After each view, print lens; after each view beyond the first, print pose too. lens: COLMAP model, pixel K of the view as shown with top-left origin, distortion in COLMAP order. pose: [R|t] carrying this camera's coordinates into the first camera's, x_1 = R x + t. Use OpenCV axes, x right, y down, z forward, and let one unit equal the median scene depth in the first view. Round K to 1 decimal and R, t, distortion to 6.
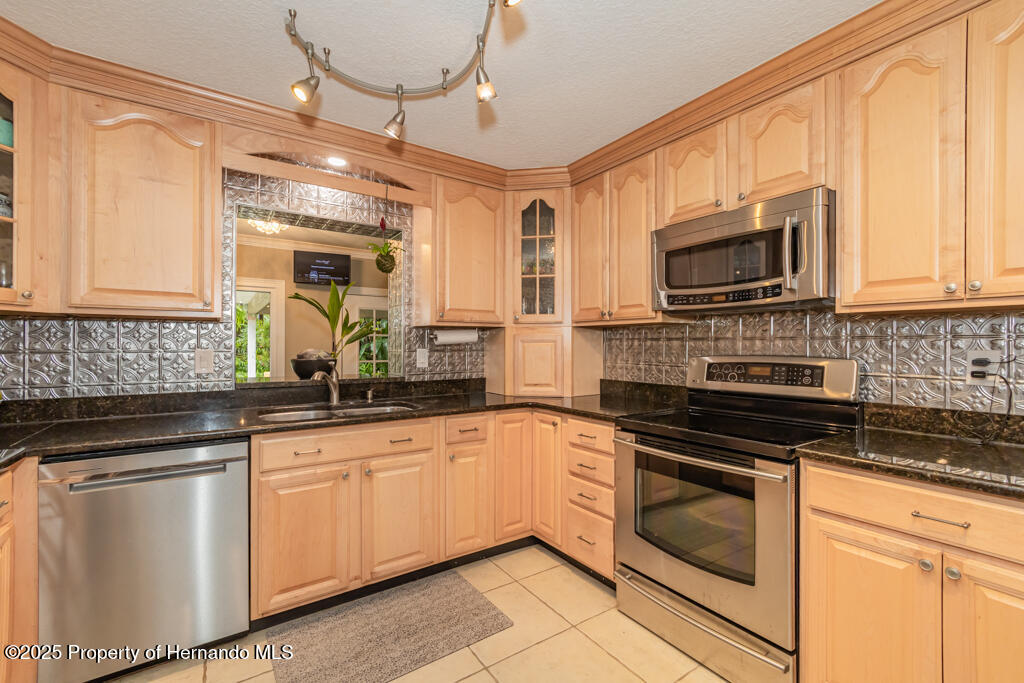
lens RADIAL K [[438.3, 0, 510.4], [0, 438.3, 346.9], [0, 0, 1]] dist [0.000485, -0.000015]
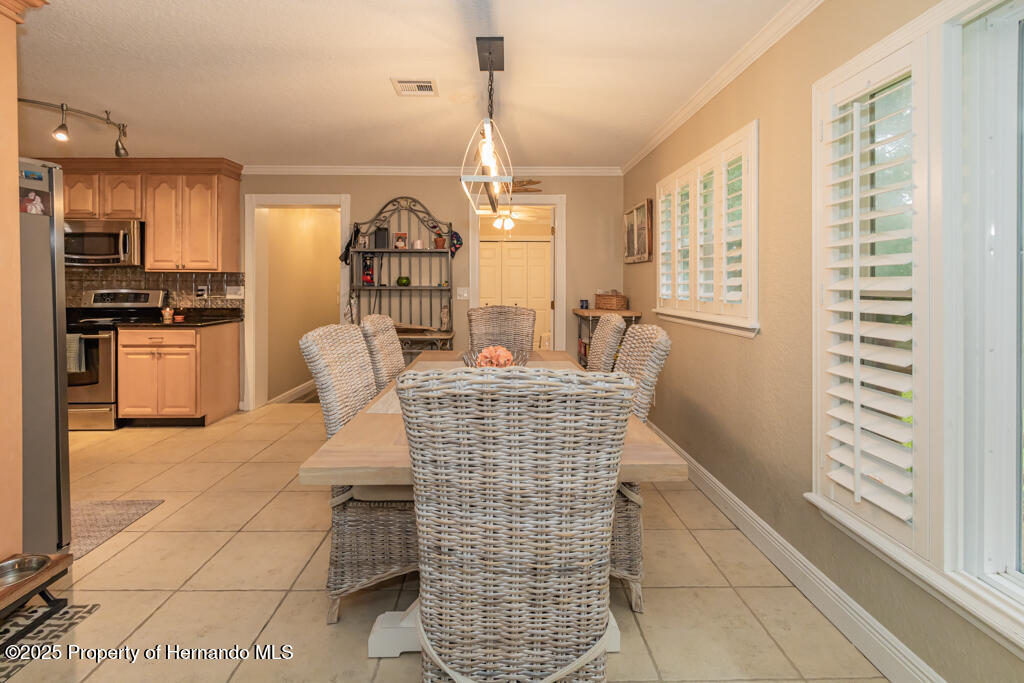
lens RADIAL K [[456.6, 0, 509.6], [0, 456.6, 288.9], [0, 0, 1]] dist [-0.000983, -0.000031]
pose [[0.539468, -0.008850, 0.841960, -0.232085], [0.000771, 0.999950, 0.010016, -0.000998], [-0.842006, -0.004754, 0.539447, -1.558841]]
